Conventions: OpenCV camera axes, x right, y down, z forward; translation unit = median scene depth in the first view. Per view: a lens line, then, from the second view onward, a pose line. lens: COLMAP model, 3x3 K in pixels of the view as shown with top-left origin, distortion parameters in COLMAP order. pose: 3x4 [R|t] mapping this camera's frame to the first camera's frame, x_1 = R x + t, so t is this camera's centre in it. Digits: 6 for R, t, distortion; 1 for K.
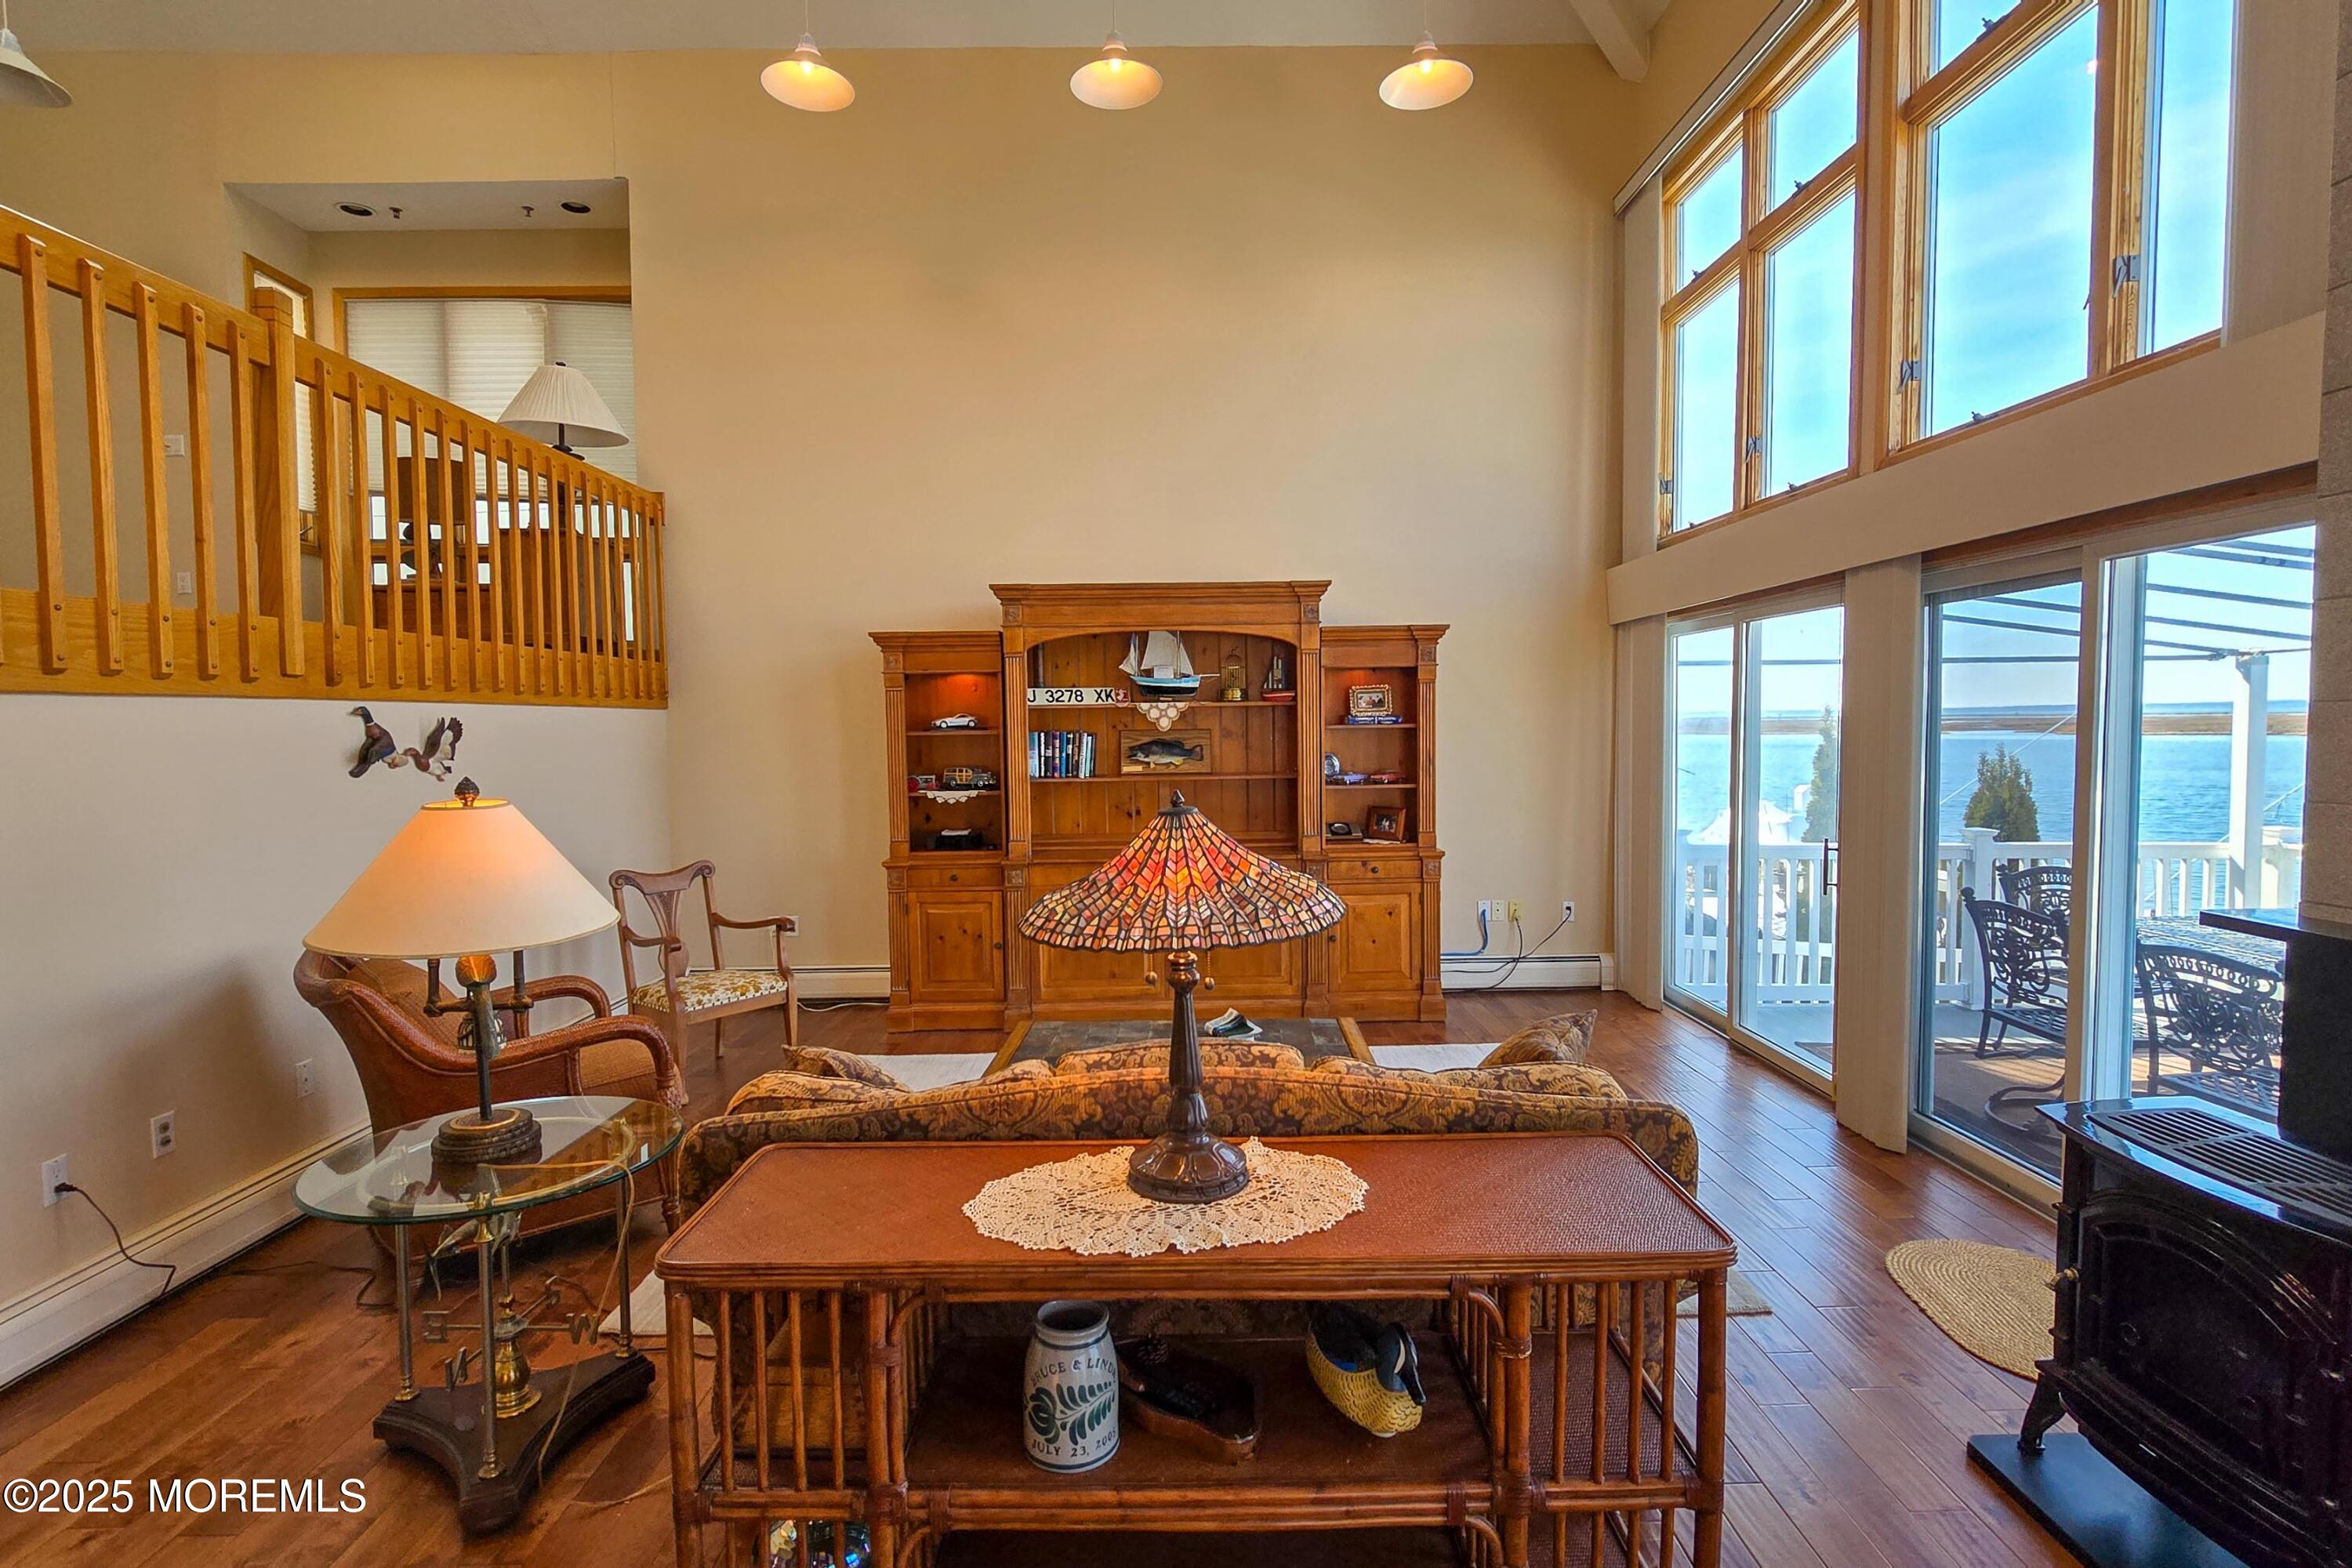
lens RADIAL K [[1146.2, 0, 1180.7], [0, 1146.2, 781.6], [0, 0, 1]] dist [0.004906, -0.000986]
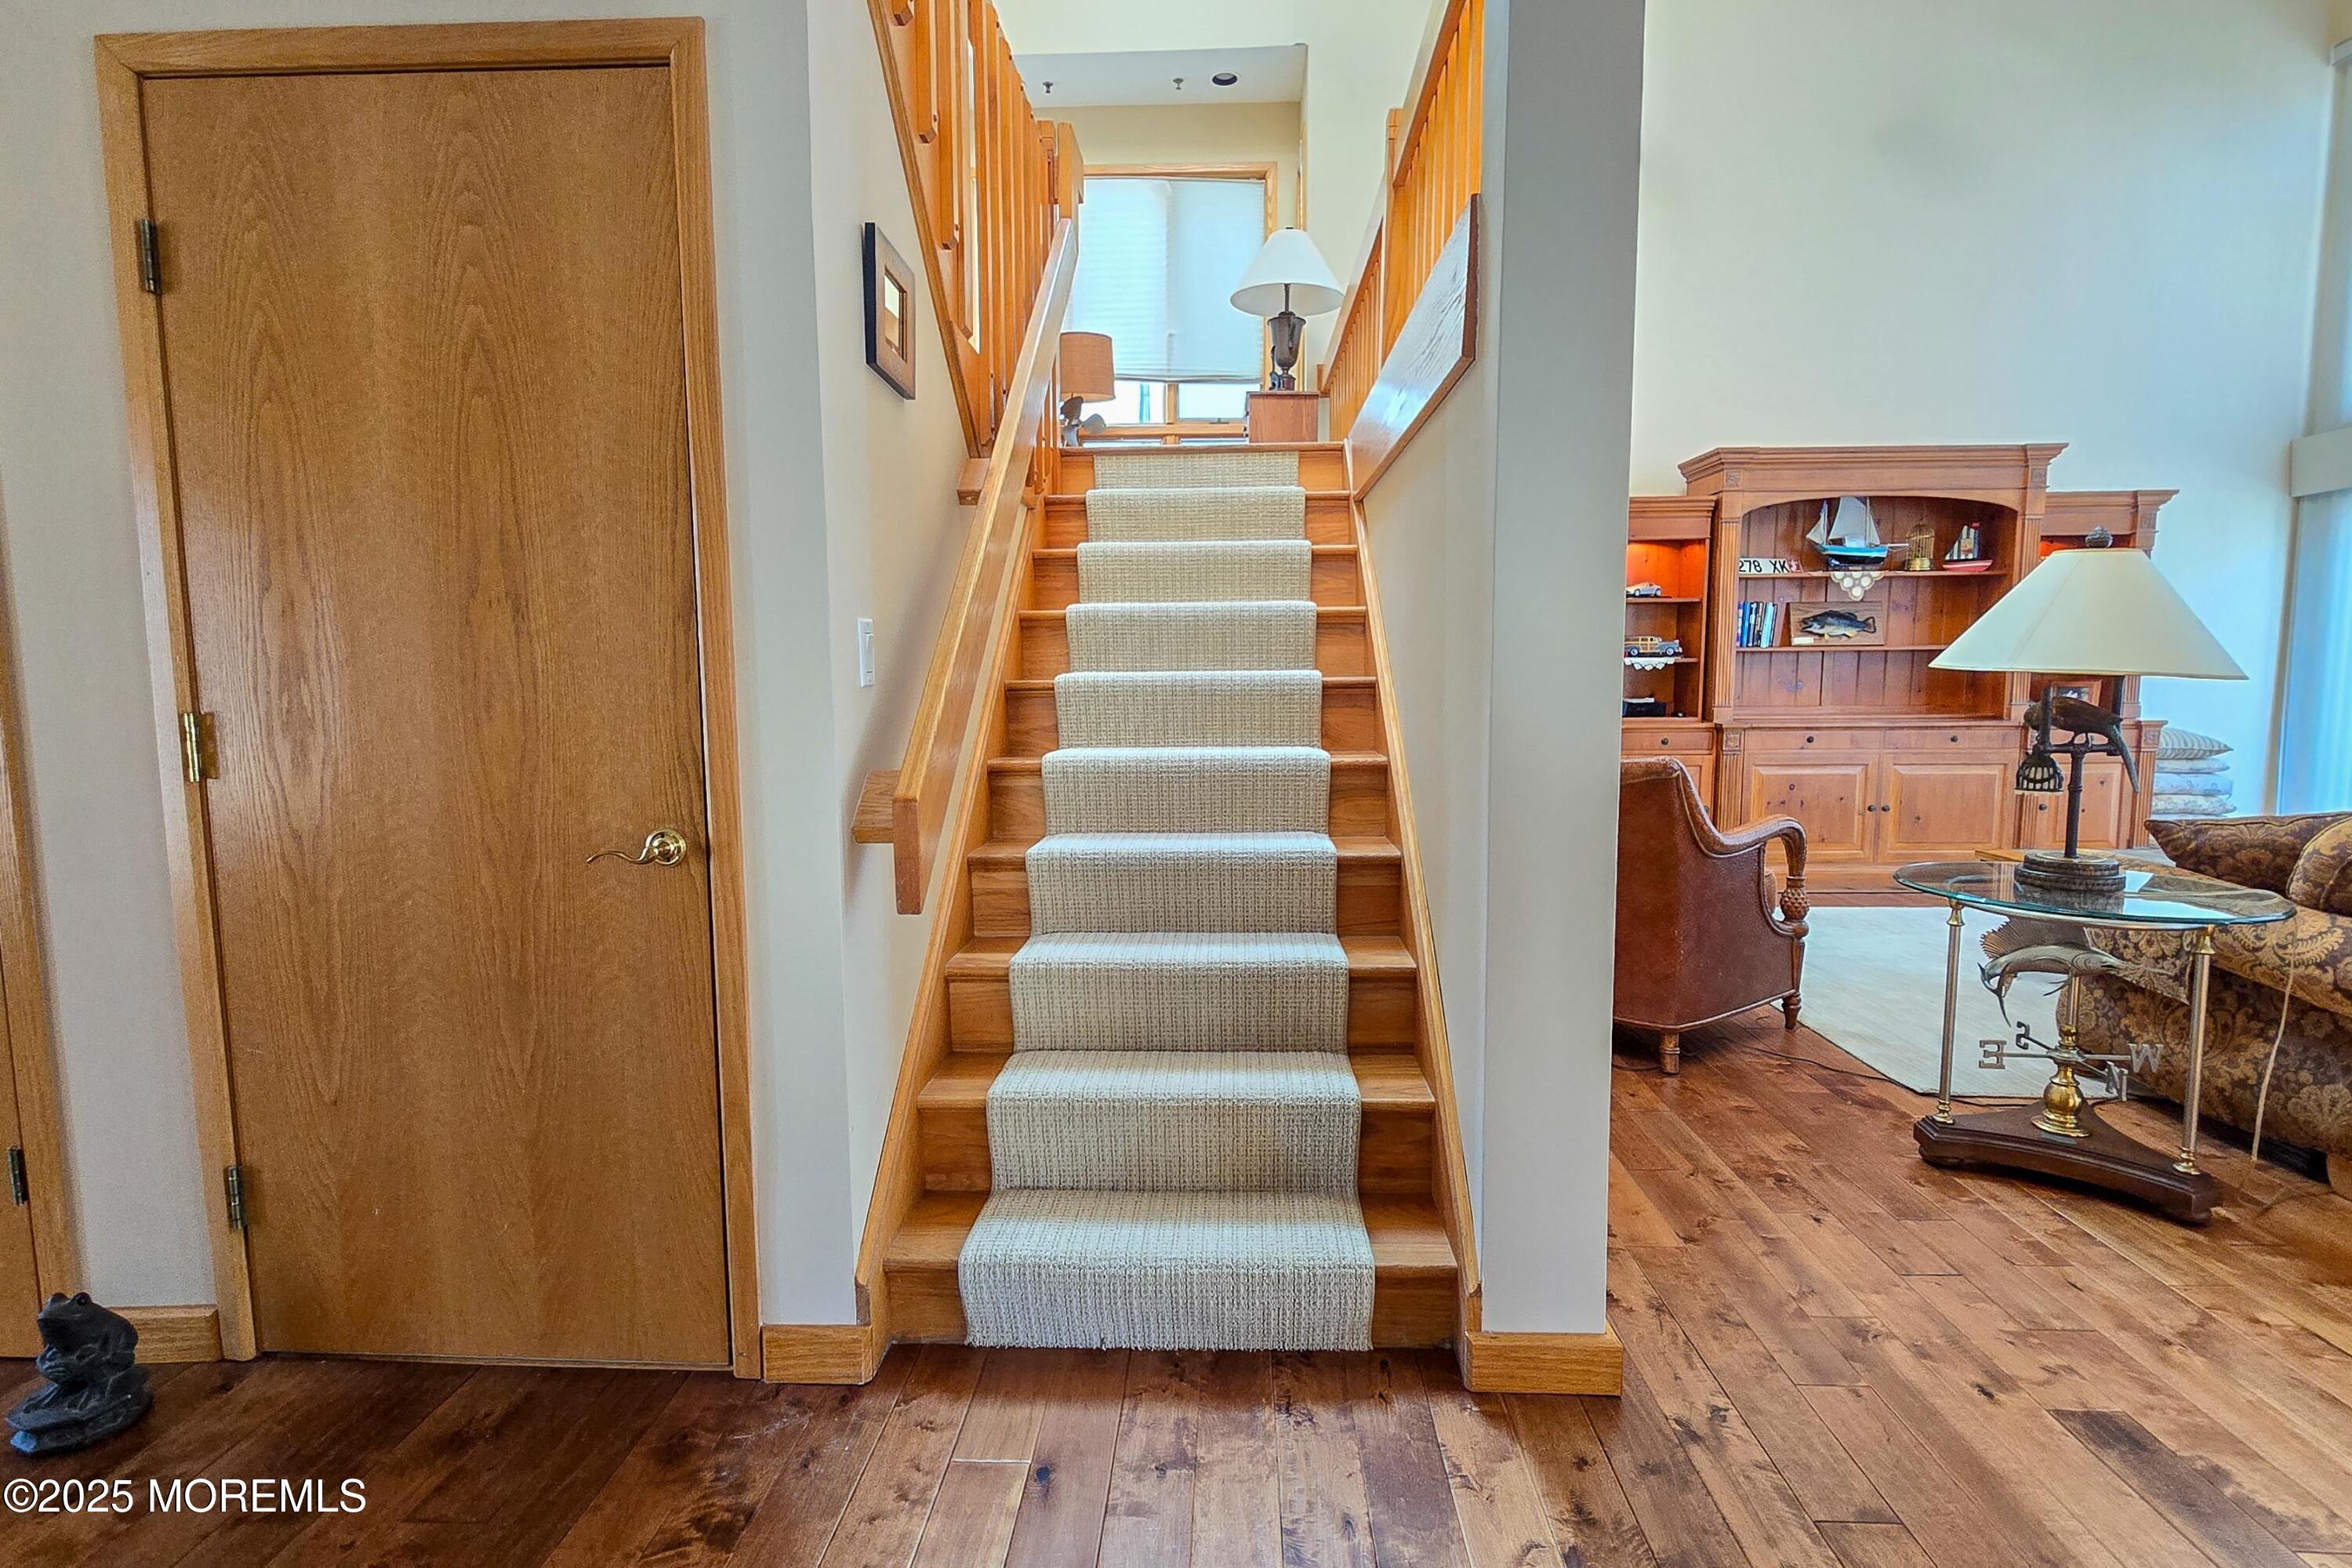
lens RADIAL K [[1146.2, 0, 1176.7], [0, 1146.2, 781.3], [0, 0, 1]] dist [0.004906, -0.000986]
pose [[0.998700, 0.012722, -0.049368, -0.551859], [-0.010469, 0.998903, 0.045632, 0.073735], [0.049894, -0.045056, 0.997738, -0.035228]]
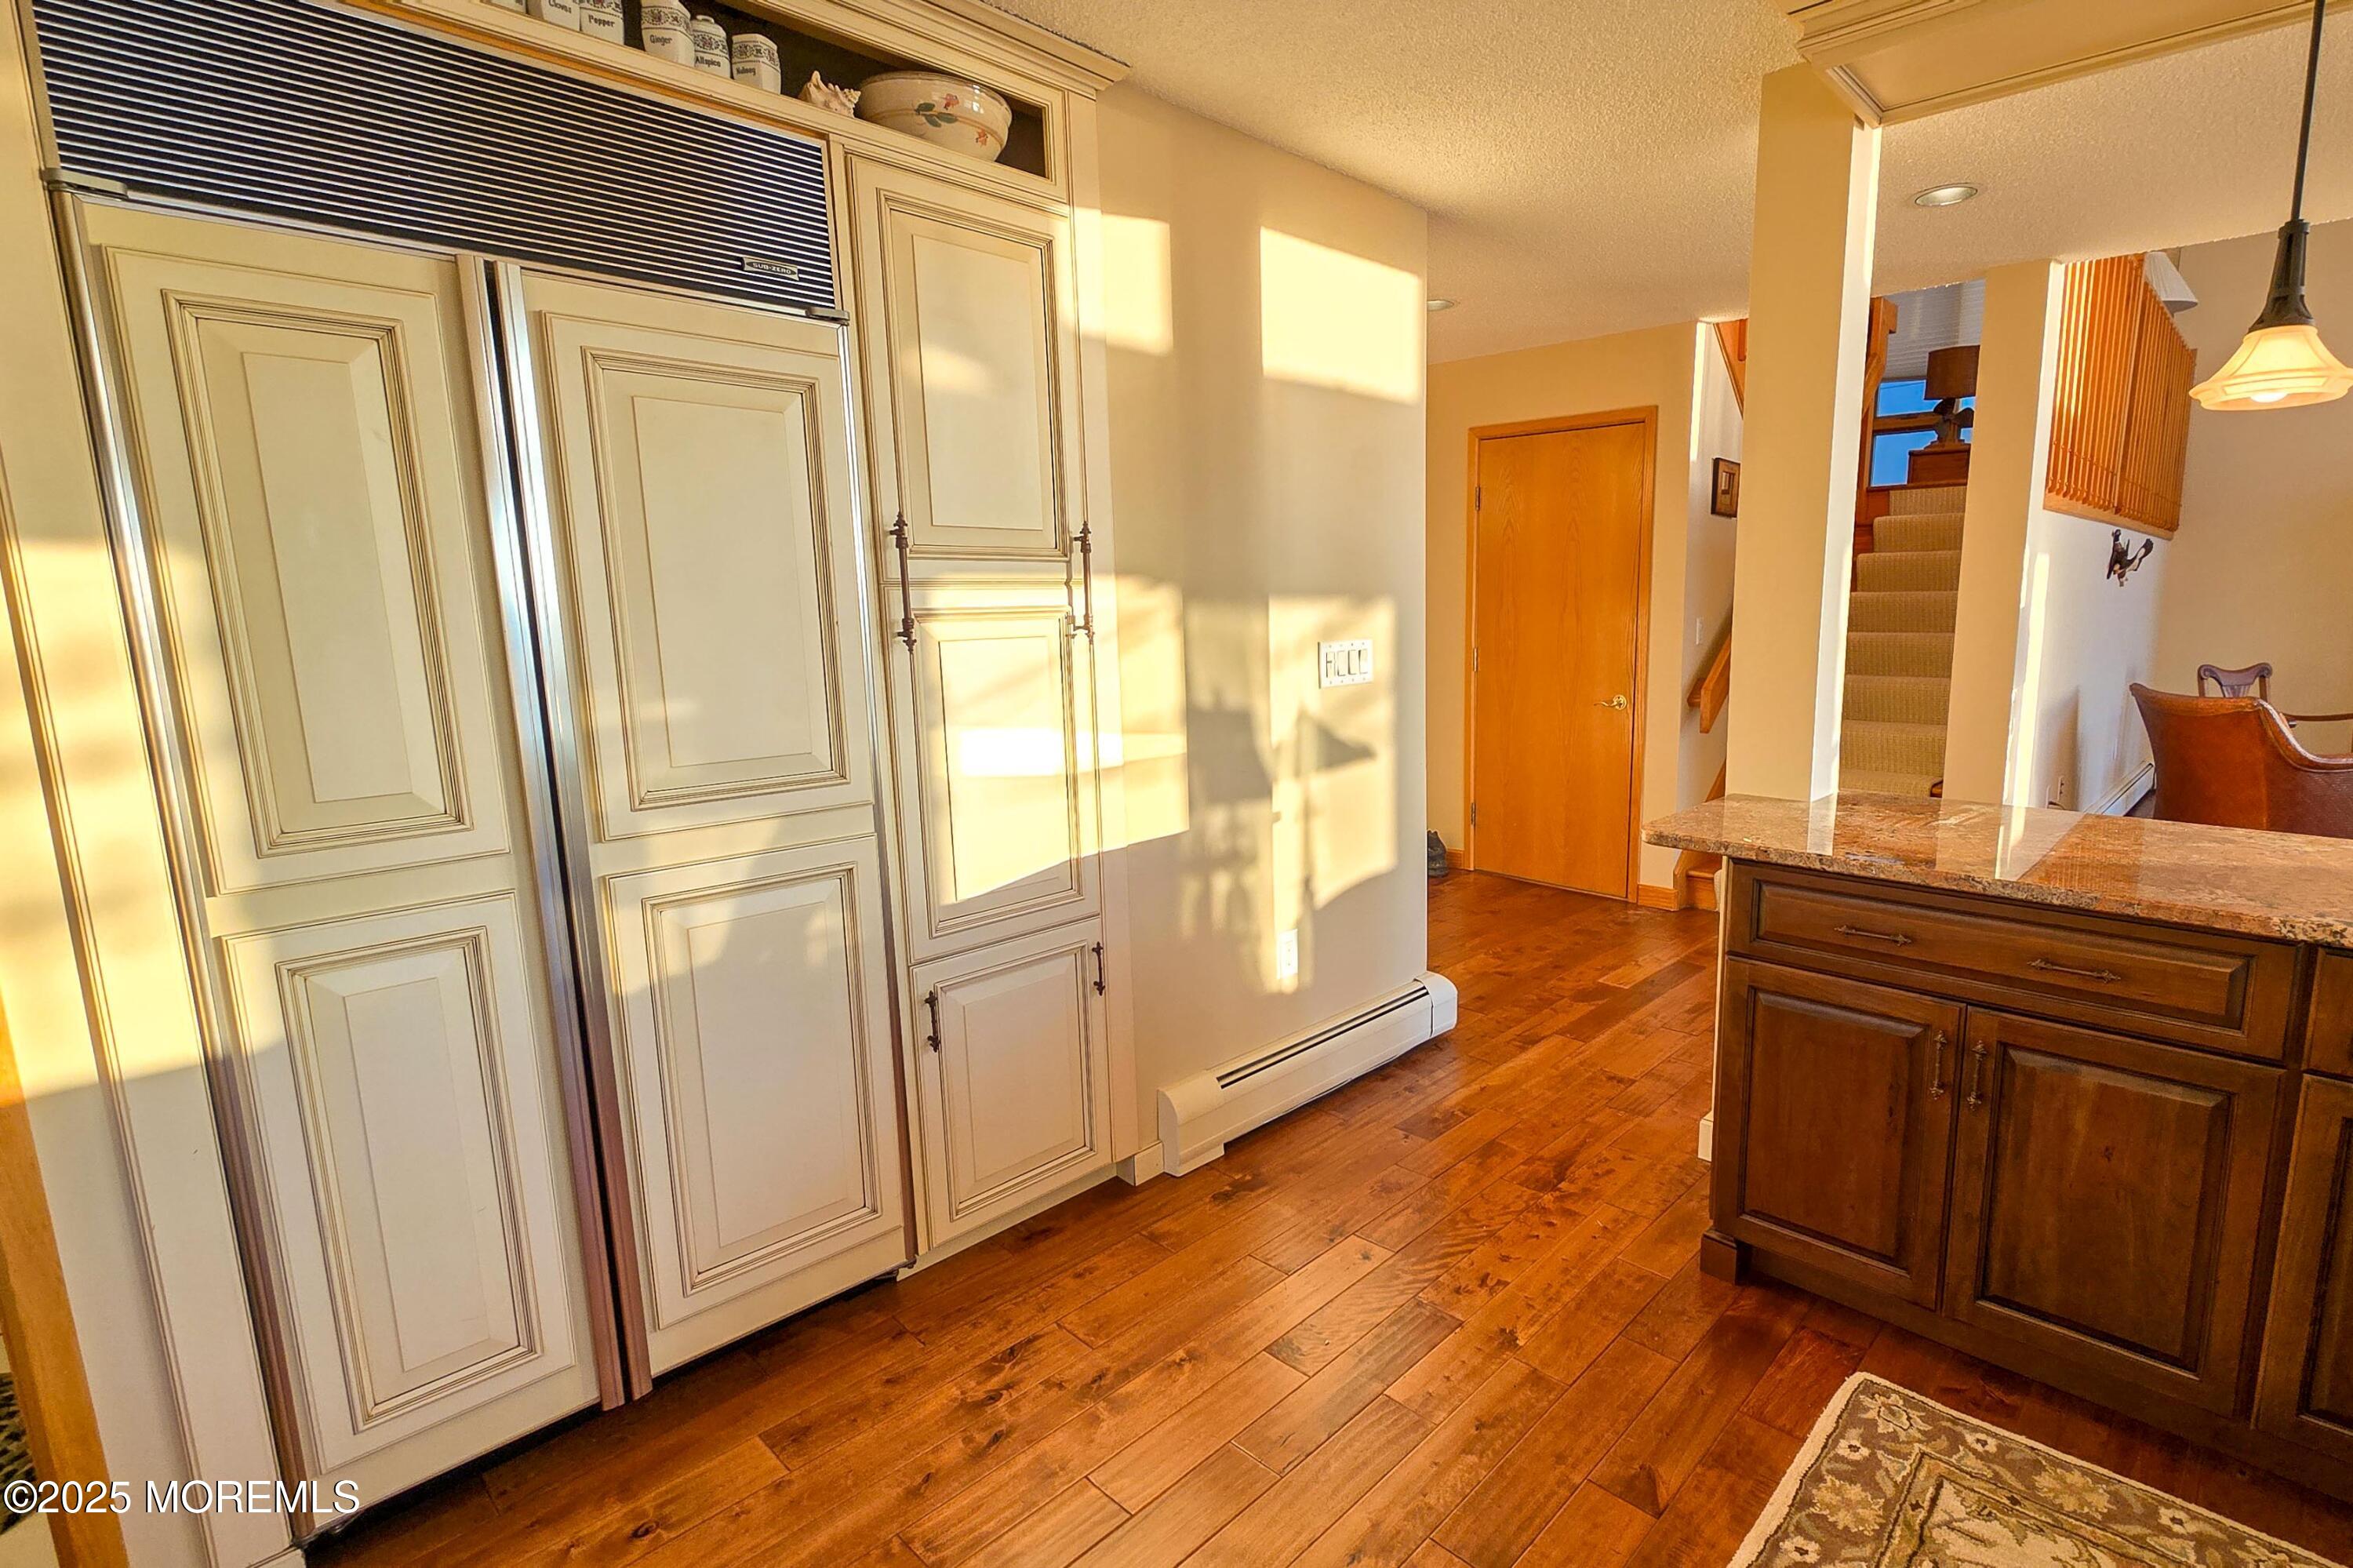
lens RADIAL K [[1136.4, 0, 1317.9], [0, 1136.4, 782.2], [0, 0, 1]] dist [0.000934, 0.000055]
pose [[0.748269, 0.116381, -0.653107, -0.330676], [-0.036002, 0.990165, 0.135196, 0.060905], [0.662418, -0.077650, 0.745099, -0.484566]]
